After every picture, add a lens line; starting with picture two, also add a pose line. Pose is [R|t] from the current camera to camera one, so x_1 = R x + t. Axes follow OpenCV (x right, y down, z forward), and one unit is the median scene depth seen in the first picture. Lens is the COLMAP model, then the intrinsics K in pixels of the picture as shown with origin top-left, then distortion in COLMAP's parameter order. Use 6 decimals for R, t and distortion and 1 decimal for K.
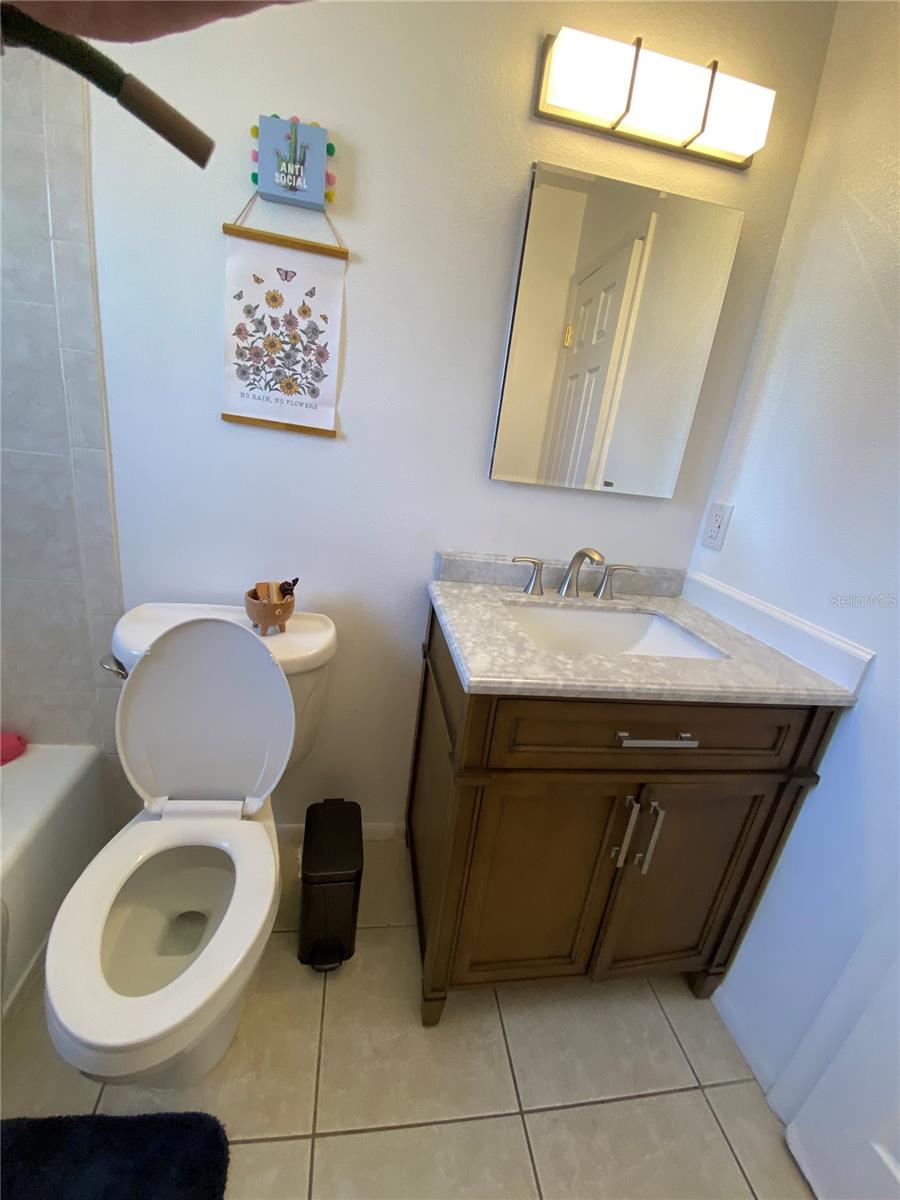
lens RADIAL K [[494.2, 0, 450.0], [0, 494.2, 600.0], [0, 0, 1]] dist [0.023591, -0.021052]
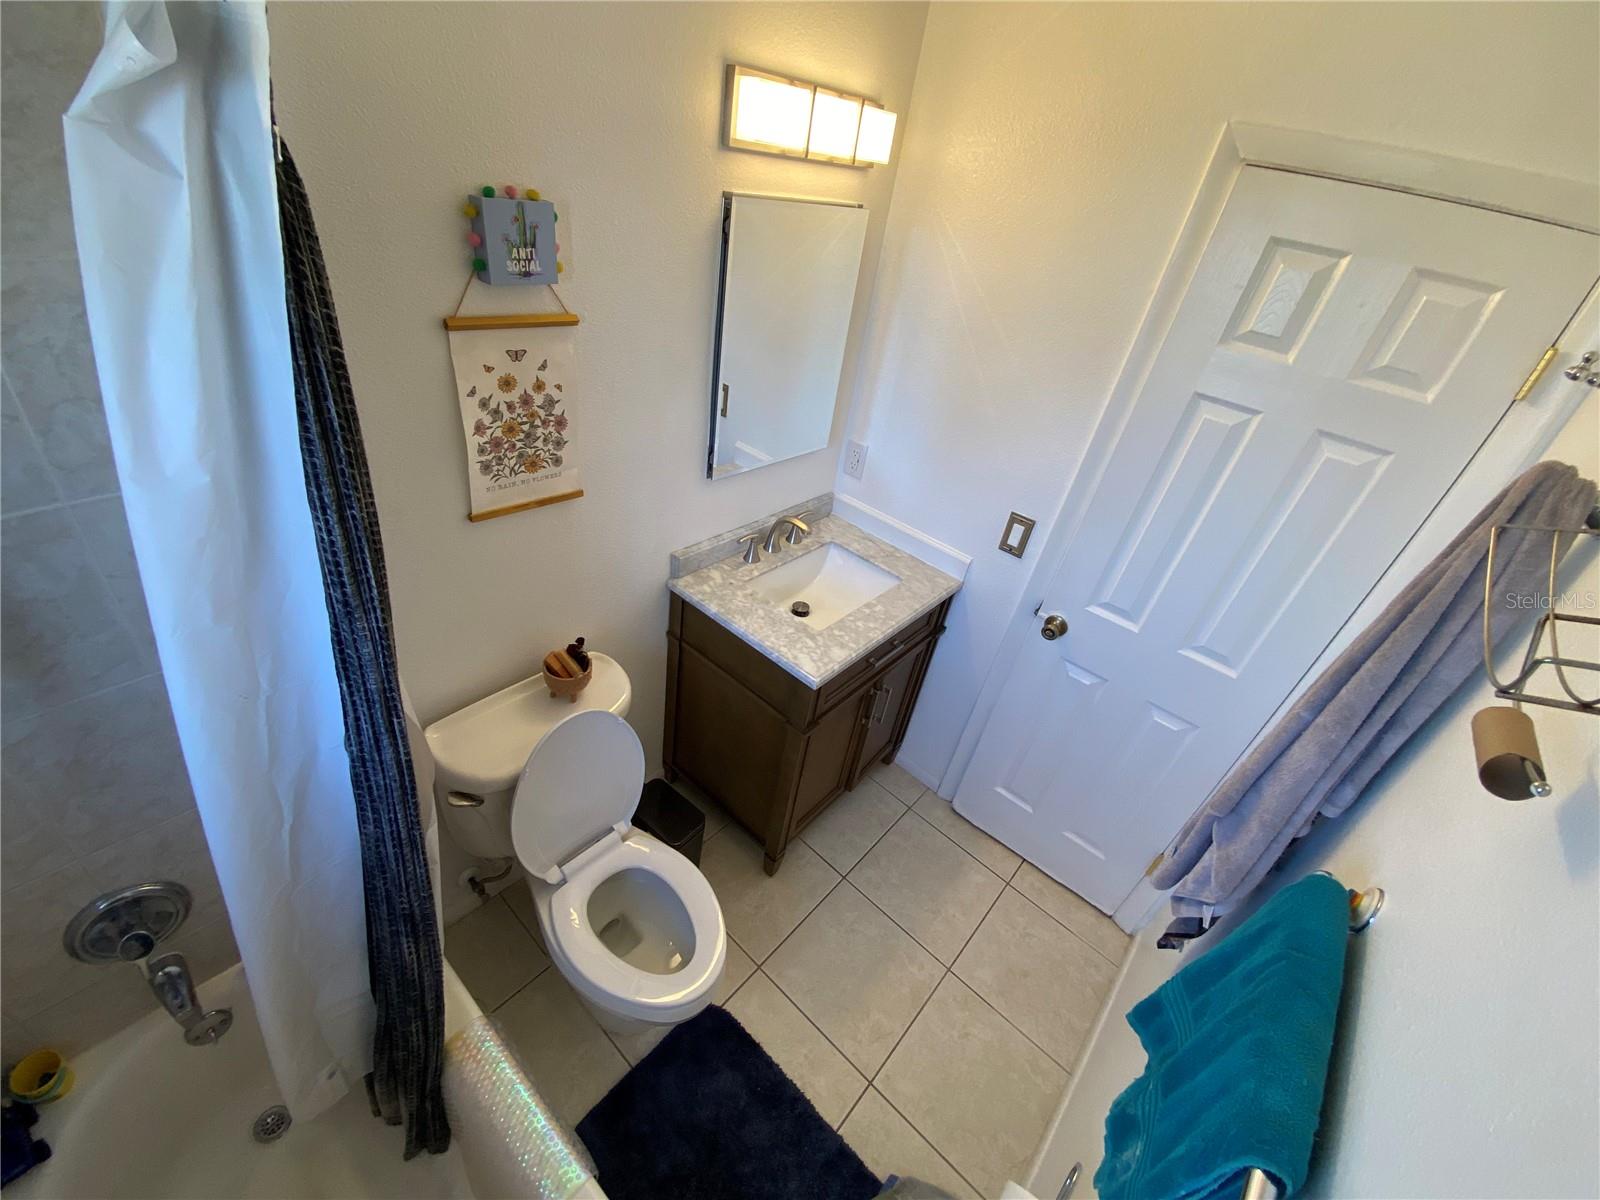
lens RADIAL K [[658.9, 0, 798.4], [0, 658.9, 610.3], [0, 0, 1]] dist [0.023591, -0.021052]
pose [[0.764148, -0.379019, 0.521941, -0.705727], [0.148001, 0.890594, 0.430044, -0.658755], [-0.627832, -0.251369, 0.736641, -0.277992]]
